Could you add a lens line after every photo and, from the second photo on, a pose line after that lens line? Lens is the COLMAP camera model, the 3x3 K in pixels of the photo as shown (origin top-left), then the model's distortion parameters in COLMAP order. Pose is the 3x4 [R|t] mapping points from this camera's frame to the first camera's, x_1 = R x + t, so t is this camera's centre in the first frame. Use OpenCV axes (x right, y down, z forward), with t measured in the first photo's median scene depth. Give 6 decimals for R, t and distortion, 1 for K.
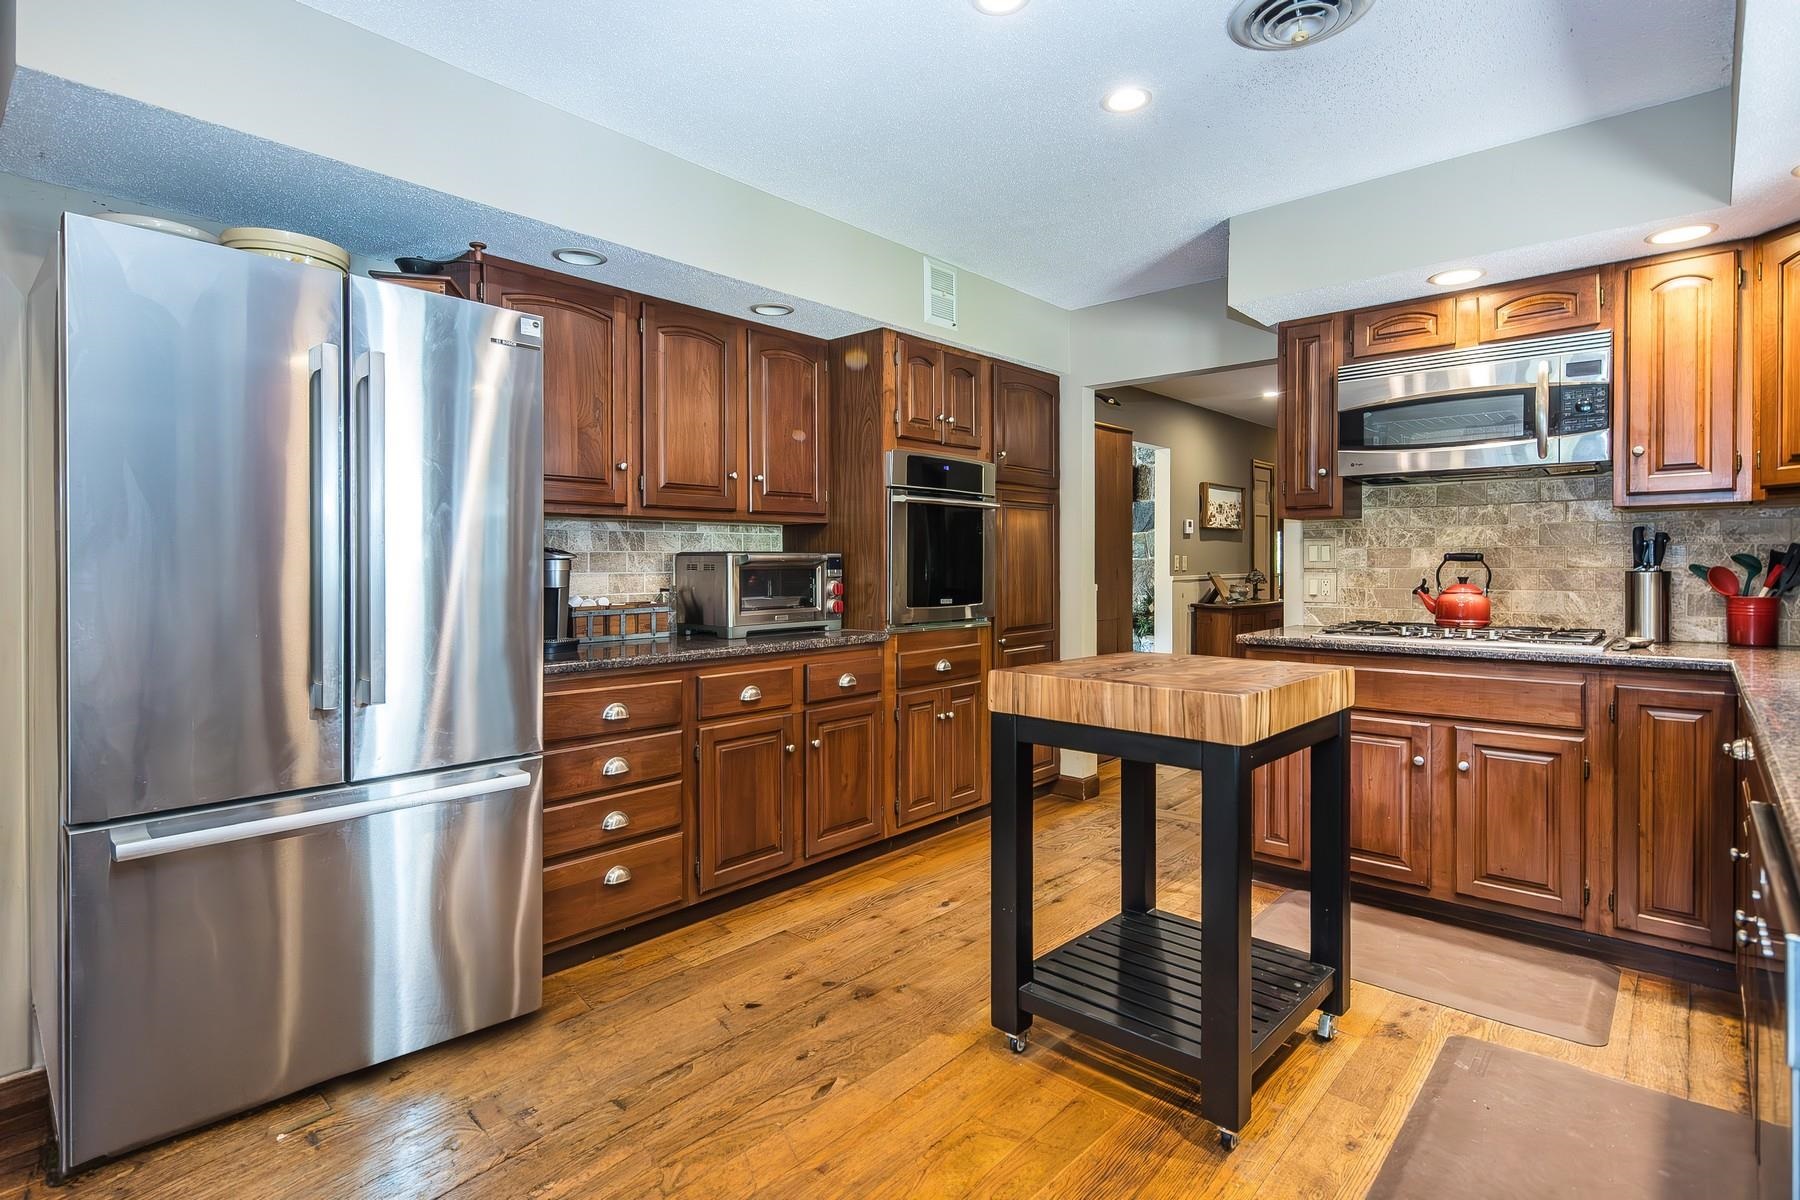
lens RADIAL K [[893.7, 0, 862.3], [0, 893.7, 569.7], [0, 0, 1]] dist [0.003715, 0.000032]
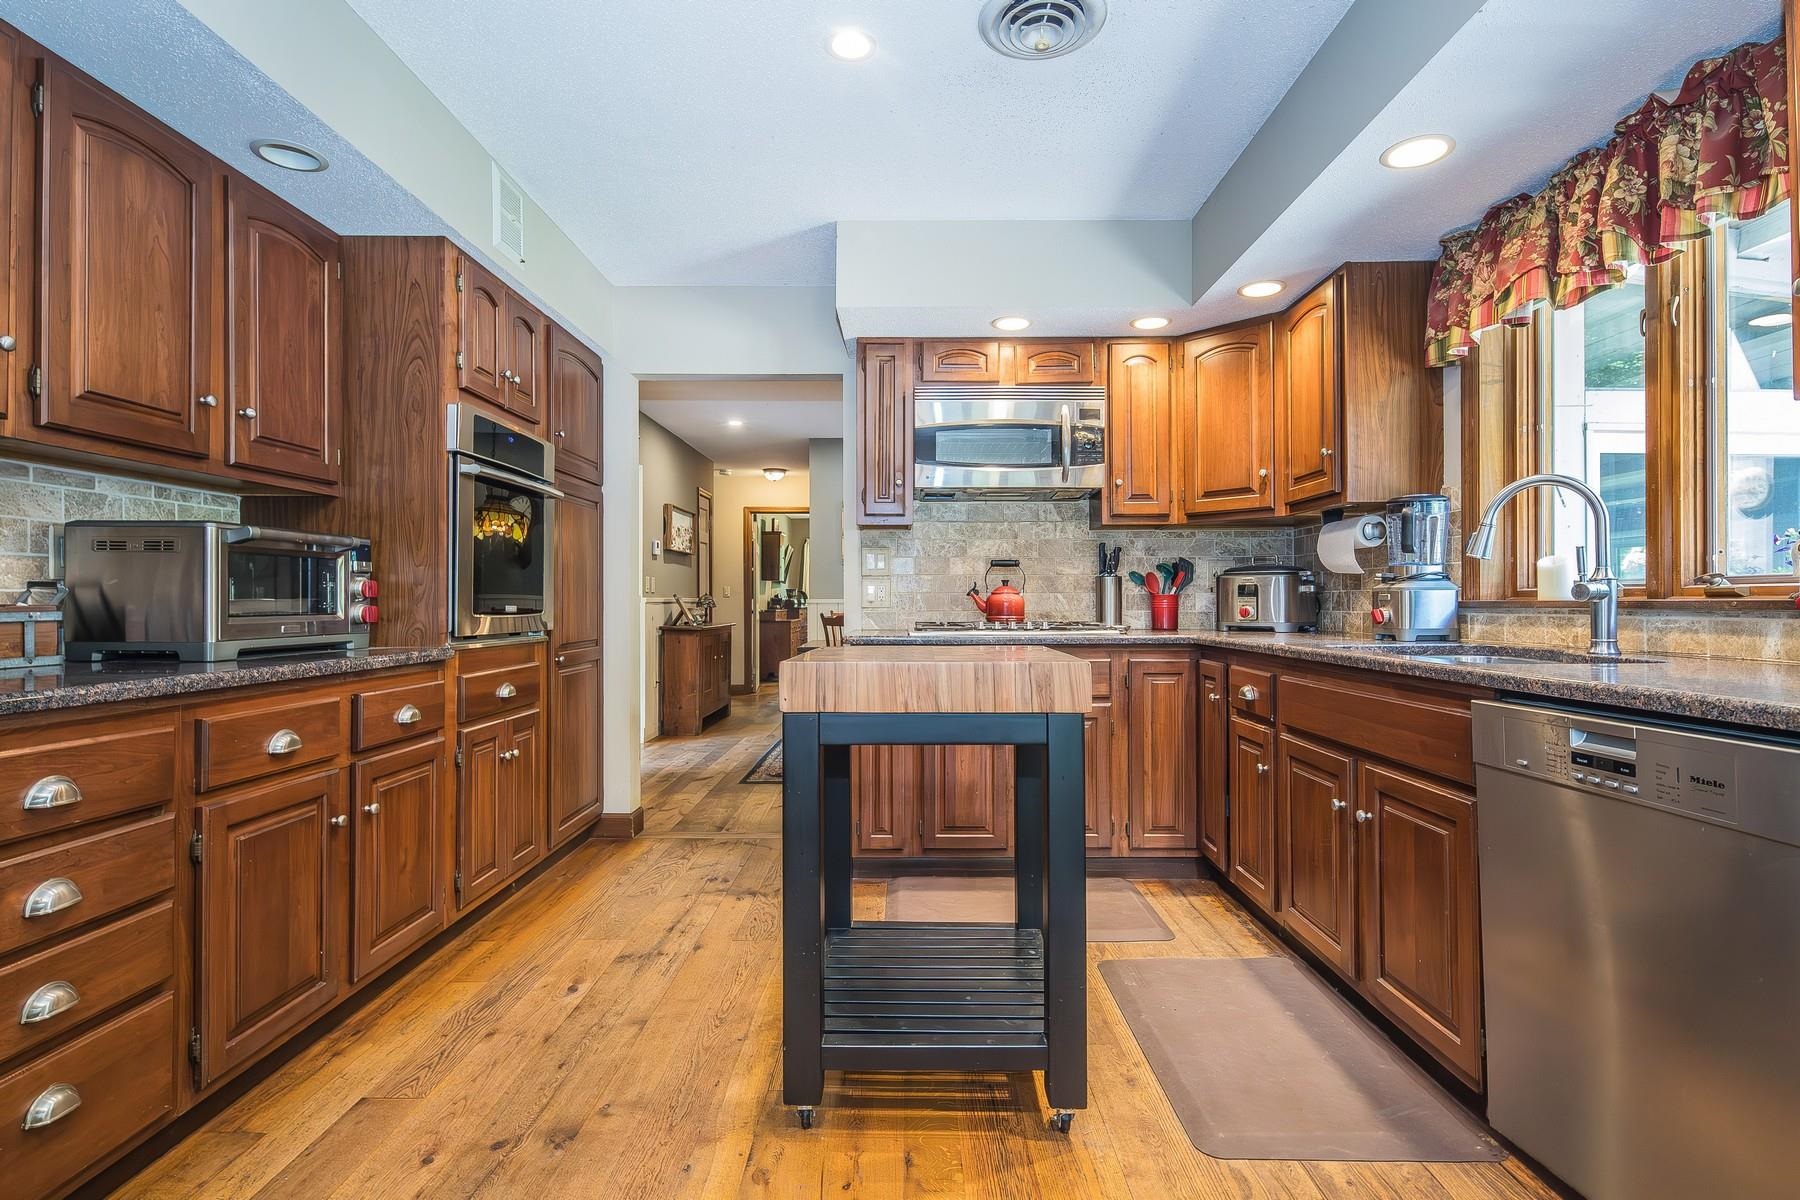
lens RADIAL K [[893.7, 0, 895.5], [0, 893.7, 594.7], [0, 0, 1]] dist [0.003715, 0.000032]
pose [[0.734804, 0.007832, 0.678235, -0.229508], [0.004878, 0.999846, -0.016831, 0.045806], [-0.678262, 0.015676, 0.734652, 0.233152]]
